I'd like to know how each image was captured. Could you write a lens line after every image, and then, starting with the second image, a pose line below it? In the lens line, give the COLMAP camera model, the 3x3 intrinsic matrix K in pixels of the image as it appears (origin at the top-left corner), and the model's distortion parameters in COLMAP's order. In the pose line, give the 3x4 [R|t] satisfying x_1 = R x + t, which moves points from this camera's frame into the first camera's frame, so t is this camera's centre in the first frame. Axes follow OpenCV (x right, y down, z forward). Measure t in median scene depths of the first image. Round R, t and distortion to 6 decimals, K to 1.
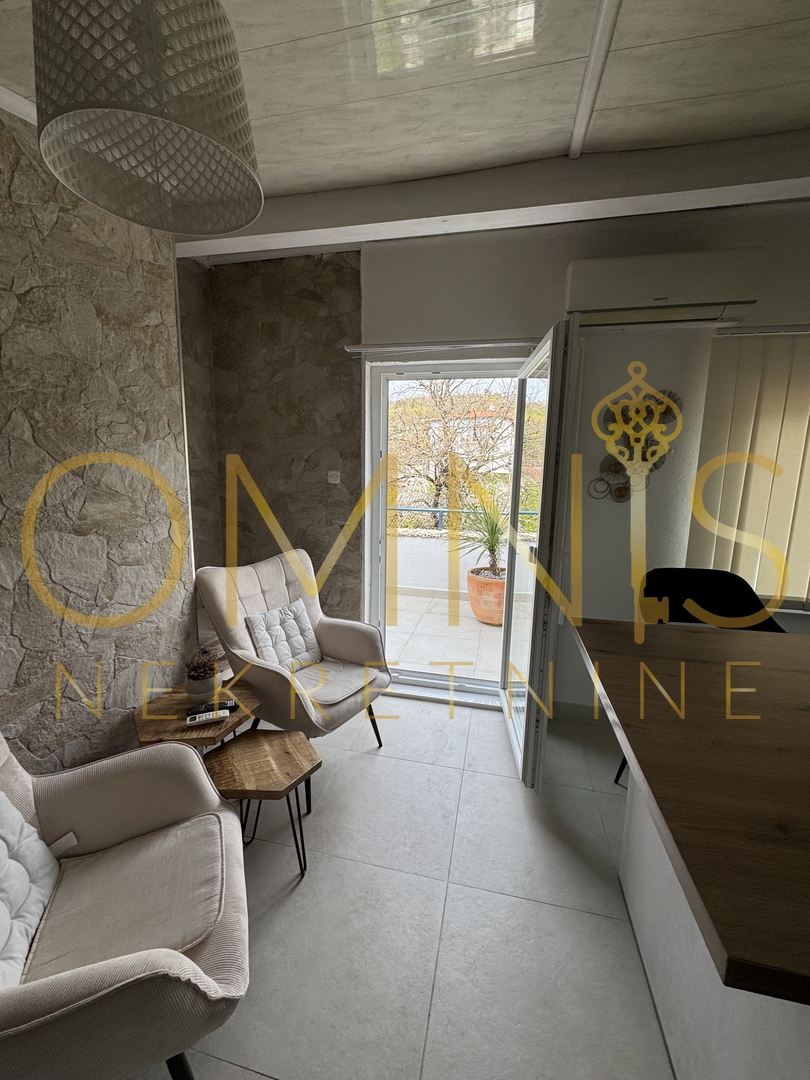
lens RADIAL K [[429.8, 0, 403.4], [0, 429.8, 538.9], [0, 0, 1]] dist [-0.004512, 0.000014]
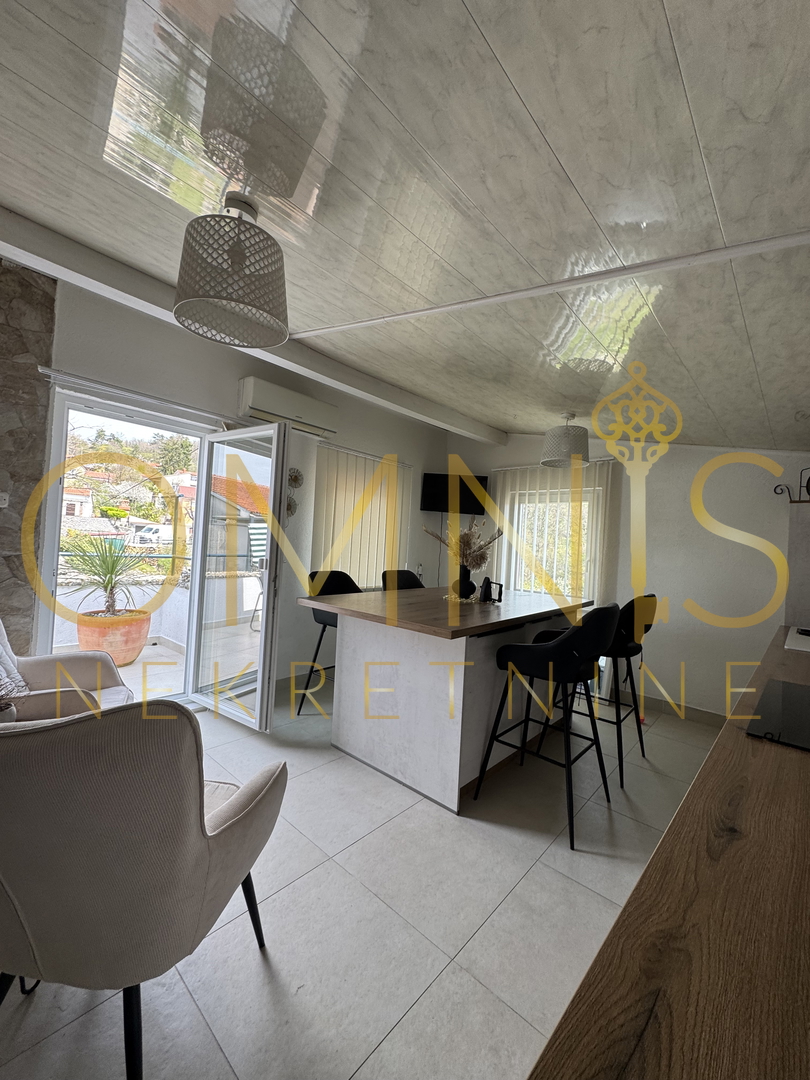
lens RADIAL K [[429.8, 0, 408.4], [0, 429.8, 538.9], [0, 0, 1]] dist [-0.004512, 0.000014]
pose [[0.485481, 0.024691, 0.873899, -0.548918], [0.088626, 0.993062, -0.077293, 0.077775], [-0.869744, 0.114975, 0.479924, -0.124408]]
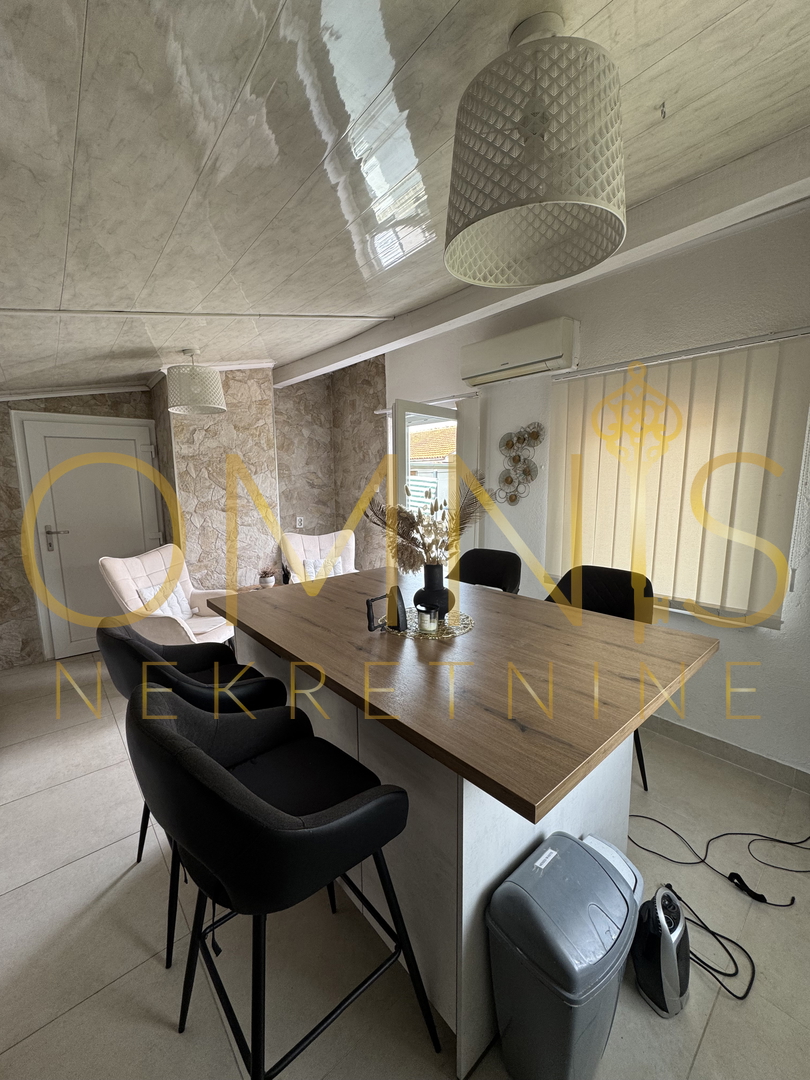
lens RADIAL K [[429.8, 0, 401.9], [0, 429.8, 537.5], [0, 0, 1]] dist [-0.004512, 0.000014]
pose [[0.804300, 0.062005, -0.590980, 0.967639], [-0.075003, 0.997180, 0.002548, 0.034267], [0.589472, 0.042276, 0.806682, -0.277494]]
